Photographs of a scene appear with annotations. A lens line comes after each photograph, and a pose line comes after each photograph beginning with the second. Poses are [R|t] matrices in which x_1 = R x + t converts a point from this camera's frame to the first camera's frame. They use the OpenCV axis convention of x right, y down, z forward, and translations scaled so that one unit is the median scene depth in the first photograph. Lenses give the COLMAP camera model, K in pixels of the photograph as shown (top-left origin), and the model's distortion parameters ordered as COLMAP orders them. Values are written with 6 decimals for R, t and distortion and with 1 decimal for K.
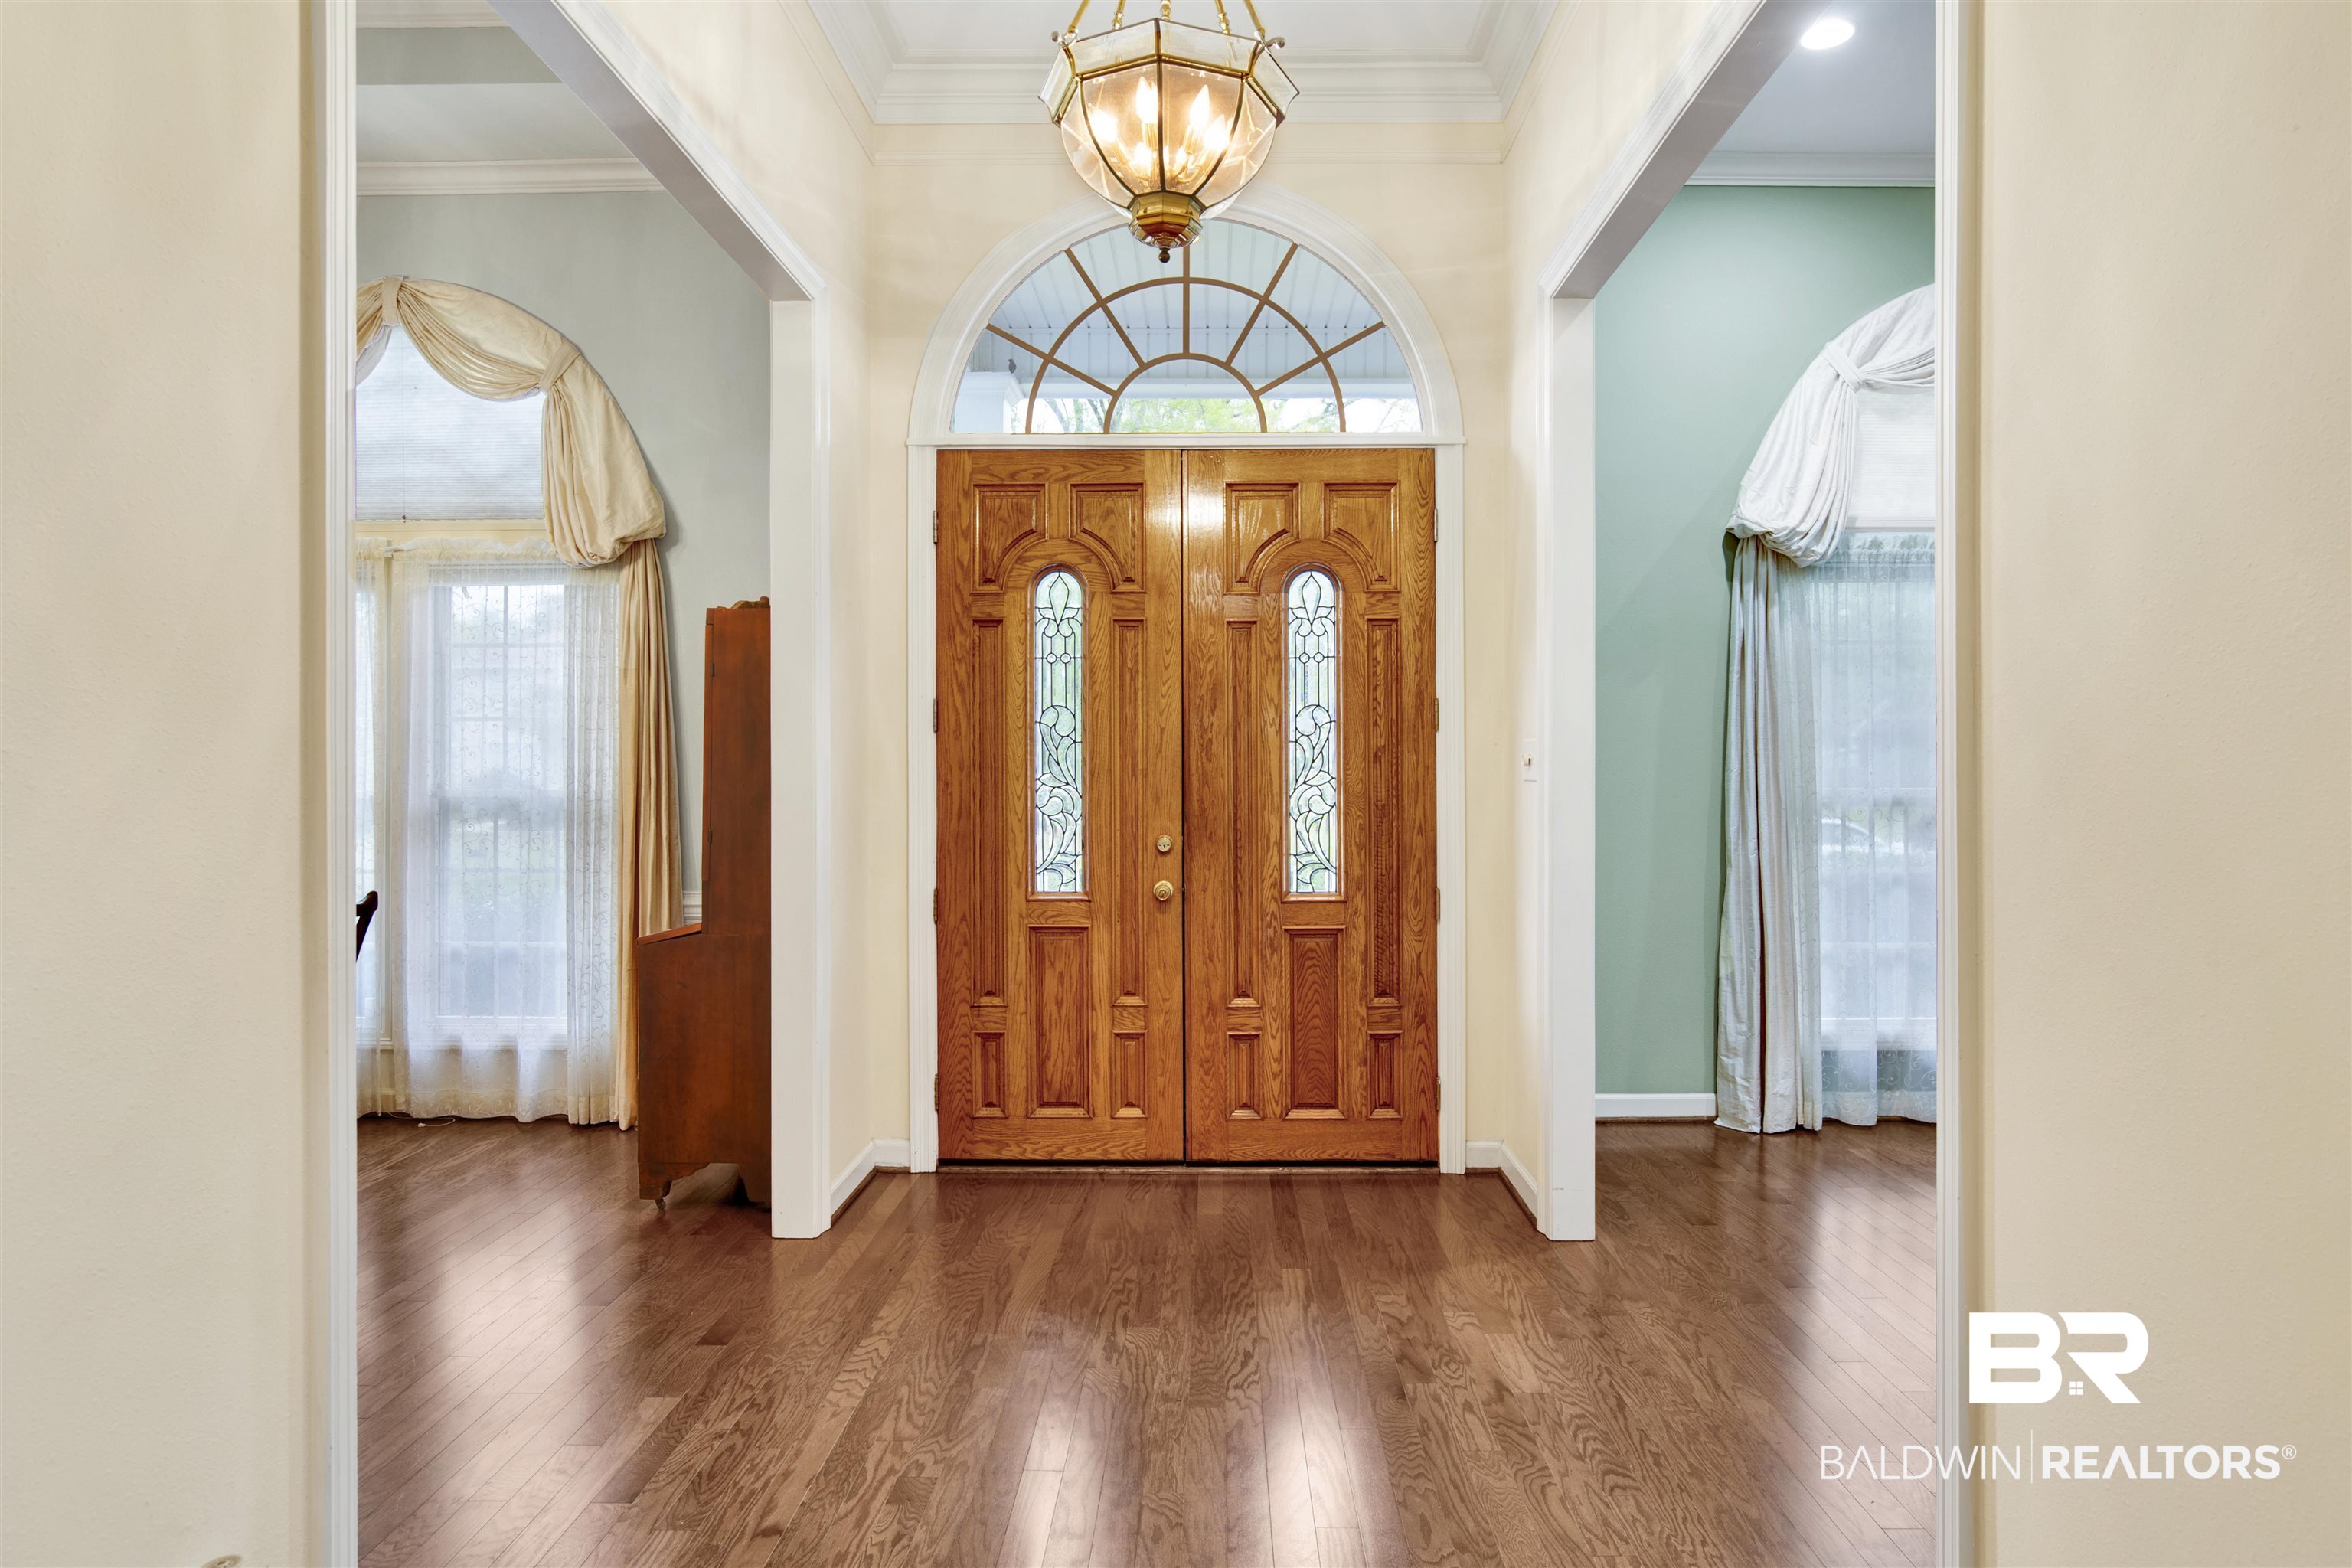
lens RADIAL K [[1301.3, 0, 1215.9], [0, 1301.3, 774.9], [0, 0, 1]] dist [-0.076535, 0.028918]
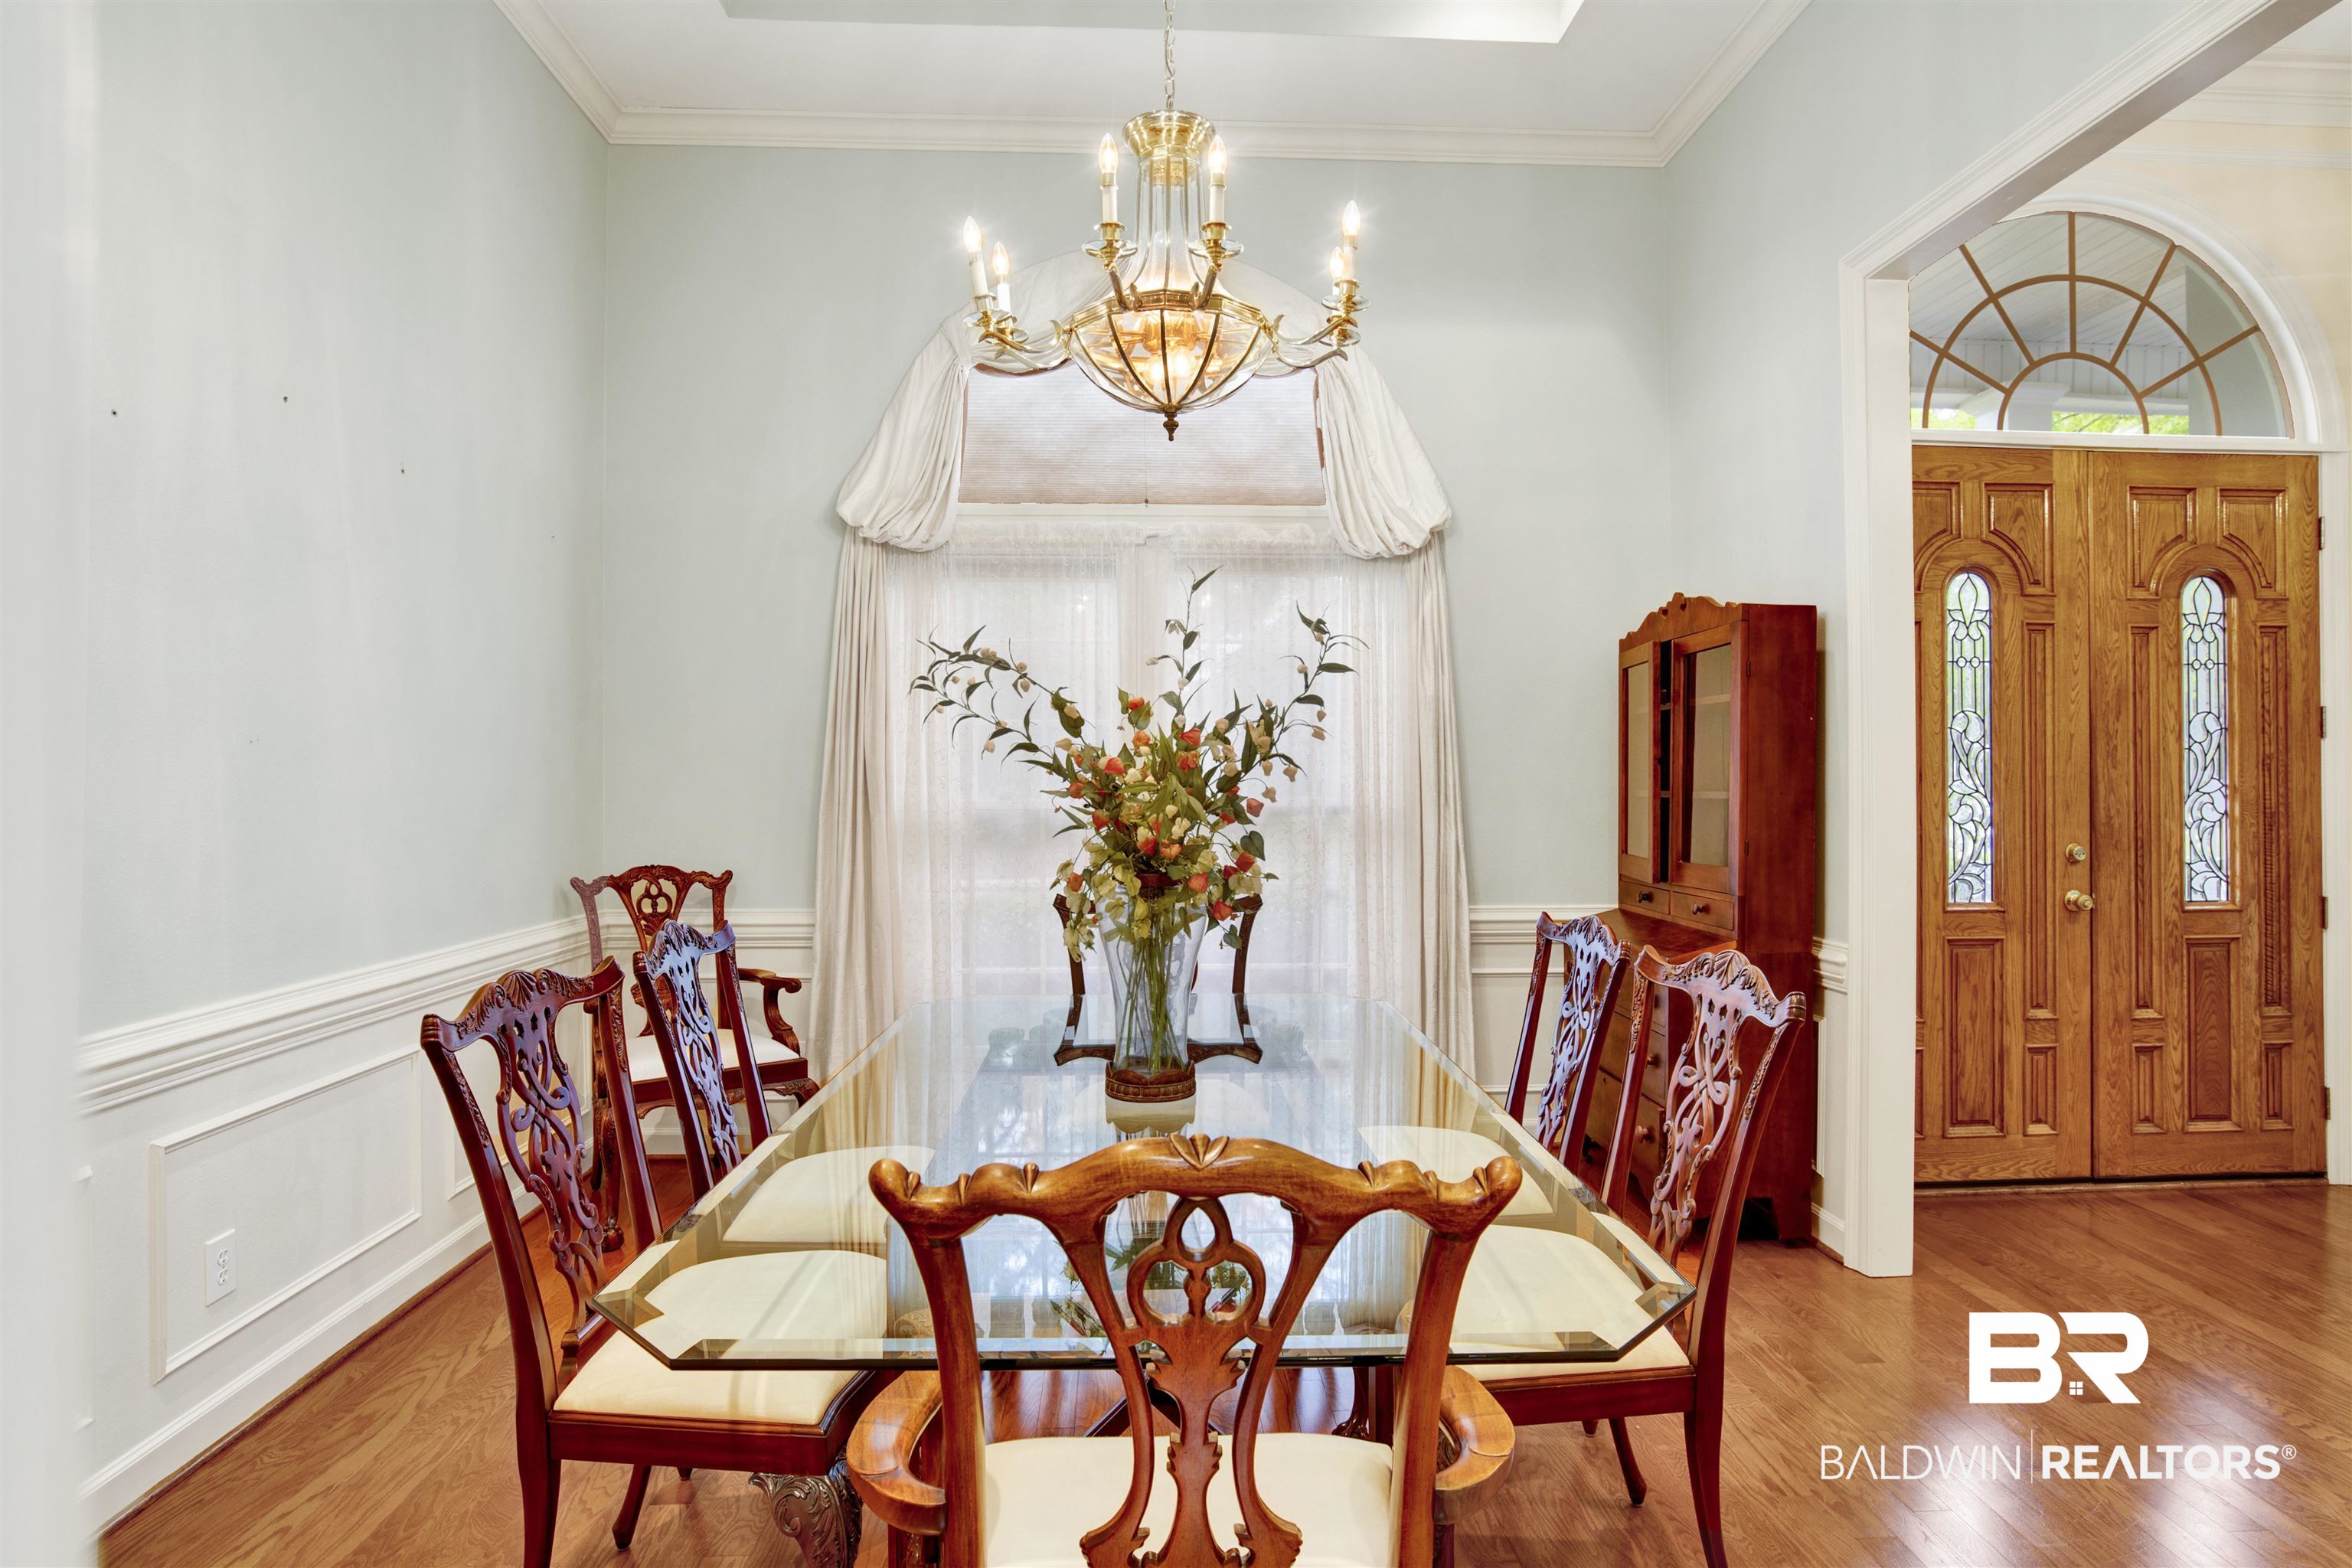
lens RADIAL K [[1301.3, 0, 1215.9], [0, 1301.3, 774.9], [0, 0, 1]] dist [-0.076535, 0.028918]
pose [[0.999469, 0.001848, 0.032522, -0.714025], [-0.001514, 0.999946, -0.010291, 0.005260], [-0.032539, 0.010237, 0.999418, 0.070566]]
